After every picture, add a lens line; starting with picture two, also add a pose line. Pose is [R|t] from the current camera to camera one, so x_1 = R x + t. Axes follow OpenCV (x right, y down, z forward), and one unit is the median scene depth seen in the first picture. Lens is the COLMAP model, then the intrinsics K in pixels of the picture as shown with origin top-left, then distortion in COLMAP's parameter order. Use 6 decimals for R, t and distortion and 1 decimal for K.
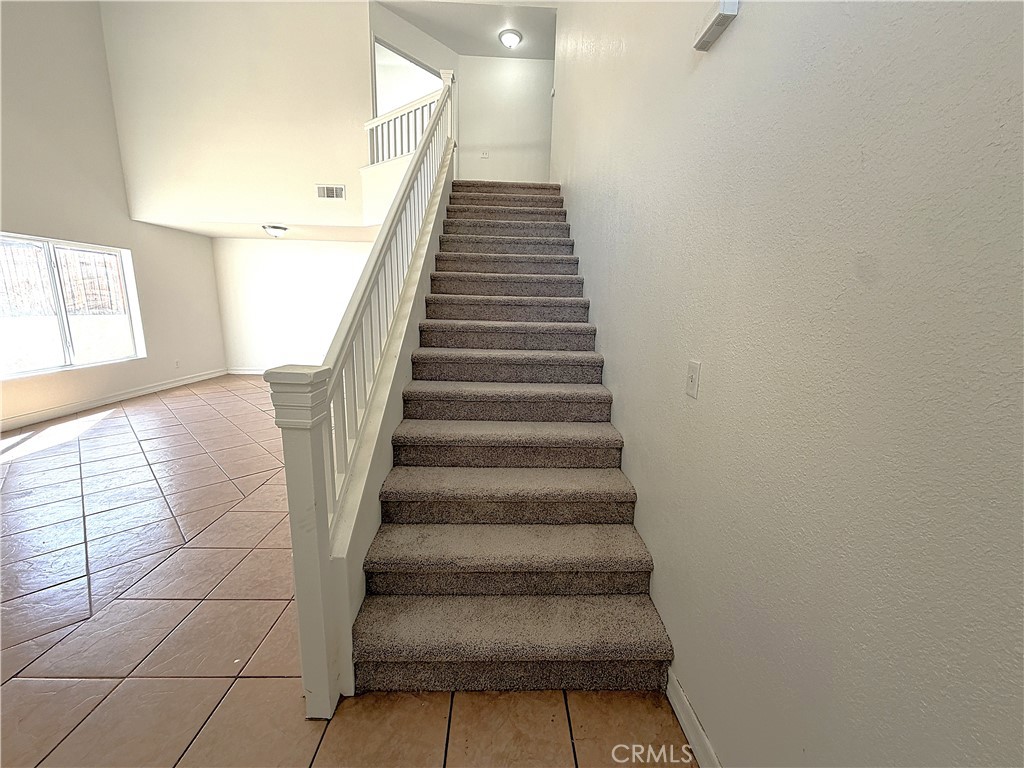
lens RADIAL K [[410.7, 0, 511.8], [0, 410.7, 384.5], [0, 0, 1]] dist [-0.002185, 0.000661]
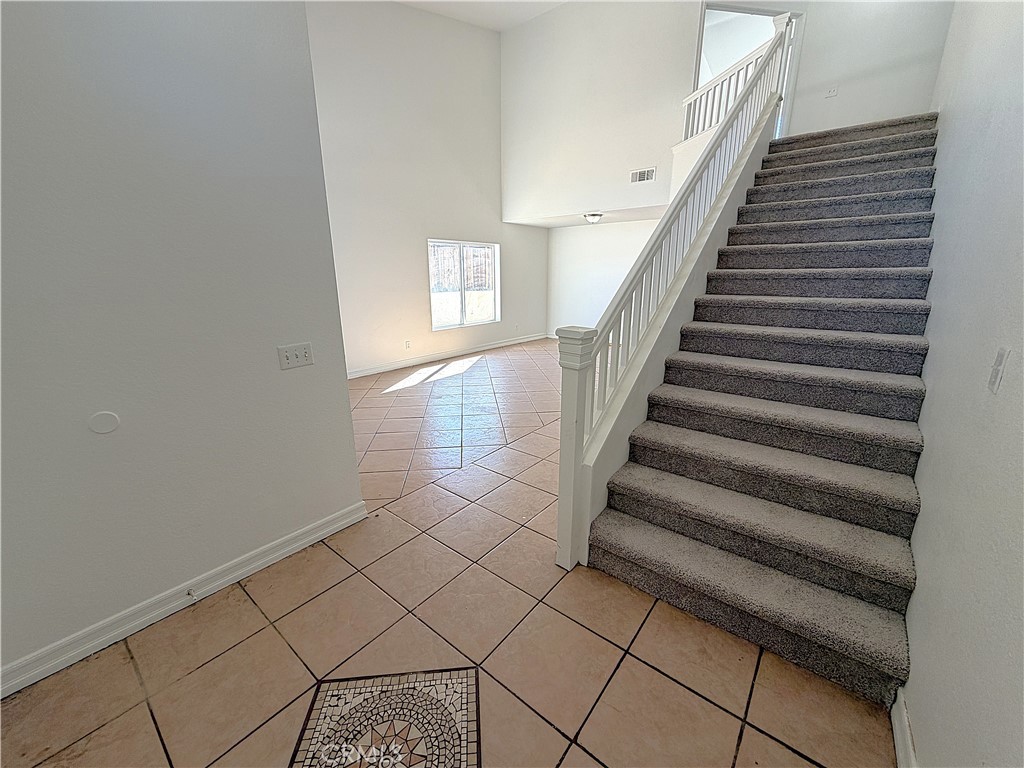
lens RADIAL K [[410.7, 0, 508.3], [0, 410.7, 385.3], [0, 0, 1]] dist [-0.002185, 0.000661]
pose [[0.758755, 0.142338, -0.635634, 0.129922], [-0.103097, 0.989775, 0.098574, 0.021220], [0.643165, -0.009261, 0.765671, -0.144787]]
